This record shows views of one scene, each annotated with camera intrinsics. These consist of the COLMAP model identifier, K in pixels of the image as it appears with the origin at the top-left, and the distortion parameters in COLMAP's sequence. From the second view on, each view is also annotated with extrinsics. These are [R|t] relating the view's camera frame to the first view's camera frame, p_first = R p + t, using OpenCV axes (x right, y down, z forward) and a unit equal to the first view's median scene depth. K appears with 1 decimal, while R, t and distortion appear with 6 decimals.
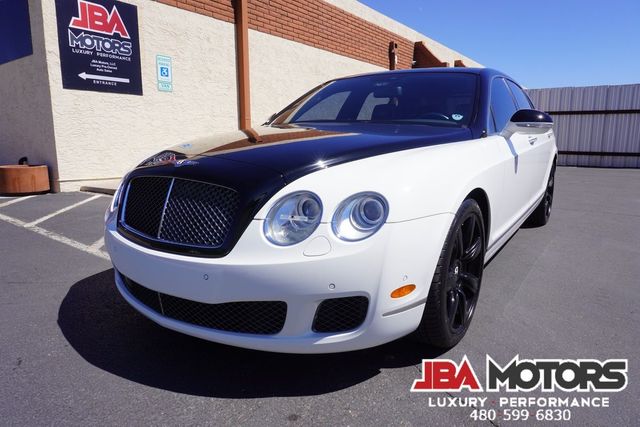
lens RADIAL K [[426.0, 0, 321.5], [0, 426.0, 211.6], [0, 0, 1]] dist [-0.047052, 0.026575]
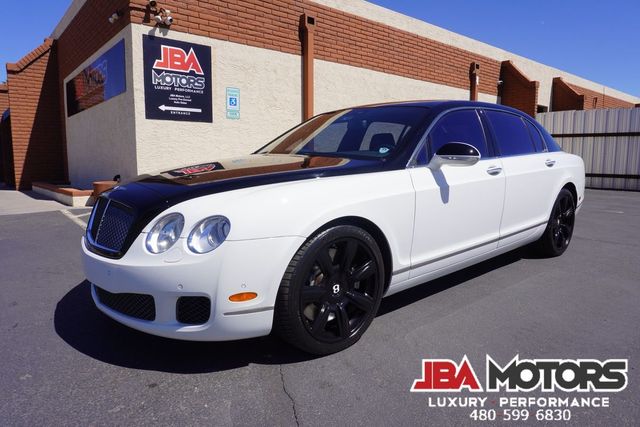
lens RADIAL K [[426.0, 0, 320.9], [0, 426.0, 212.4], [0, 0, 1]] dist [-0.047052, 0.026575]
pose [[0.968974, 0.038100, -0.244209, 0.161401], [-0.048293, 0.998188, -0.035887, -0.005692], [0.242399, 0.046568, 0.969058, -0.036008]]
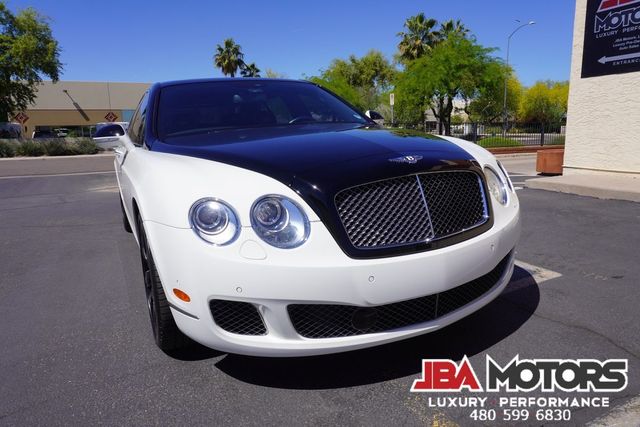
lens RADIAL K [[426.0, 0, 318.0], [0, 426.0, 210.9], [0, 0, 1]] dist [-0.047052, 0.026575]
pose [[-0.487708, 0.180162, -0.854214, 0.581316], [-0.107723, 0.958577, 0.263677, -0.166308], [0.866335, 0.220616, -0.448099, 0.885221]]
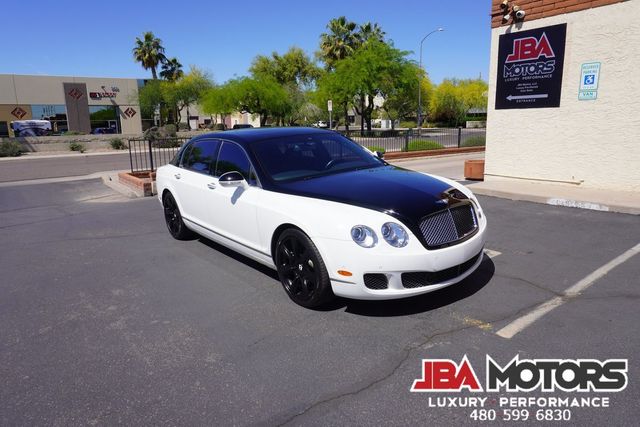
lens RADIAL K [[426.0, 0, 318.3], [0, 426.0, 210.9], [0, 0, 1]] dist [-0.047052, 0.026575]
pose [[-0.313060, 0.211258, -0.925939, 0.864968], [-0.121283, 0.958071, 0.259595, -0.239381], [0.941958, 0.193569, -0.274312, 0.813730]]
